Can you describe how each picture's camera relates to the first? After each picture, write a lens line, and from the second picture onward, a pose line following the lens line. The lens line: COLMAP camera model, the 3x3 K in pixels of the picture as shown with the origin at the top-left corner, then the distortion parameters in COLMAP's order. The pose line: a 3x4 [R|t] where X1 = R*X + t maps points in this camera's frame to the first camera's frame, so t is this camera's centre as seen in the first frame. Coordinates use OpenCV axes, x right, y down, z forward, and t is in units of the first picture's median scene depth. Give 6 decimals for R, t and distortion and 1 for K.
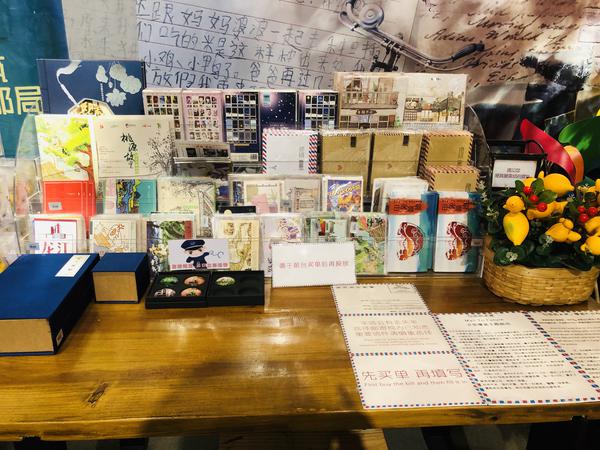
lens RADIAL K [[497.5, 0, 300.4], [0, 497.5, 224.8], [0, 0, 1]] dist [0.011267, 0.000868]
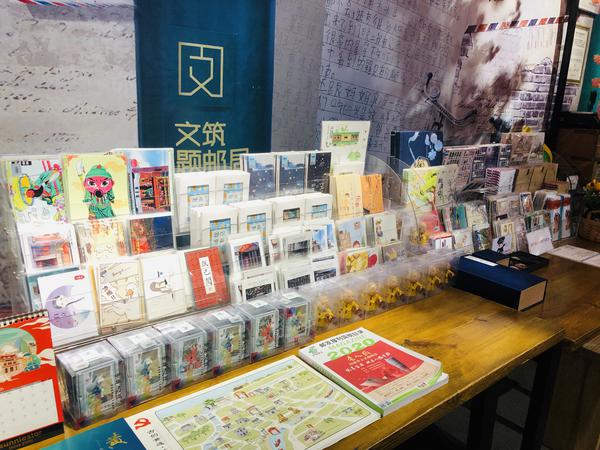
lens RADIAL K [[497.5, 0, 299.3], [0, 497.5, 224.9], [0, 0, 1]] dist [0.011267, 0.000868]
pose [[0.819368, -0.131584, 0.557962, -1.115500], [0.168877, 0.985514, -0.015582, -0.064505], [-0.547828, 0.106995, 0.829720, -0.003374]]
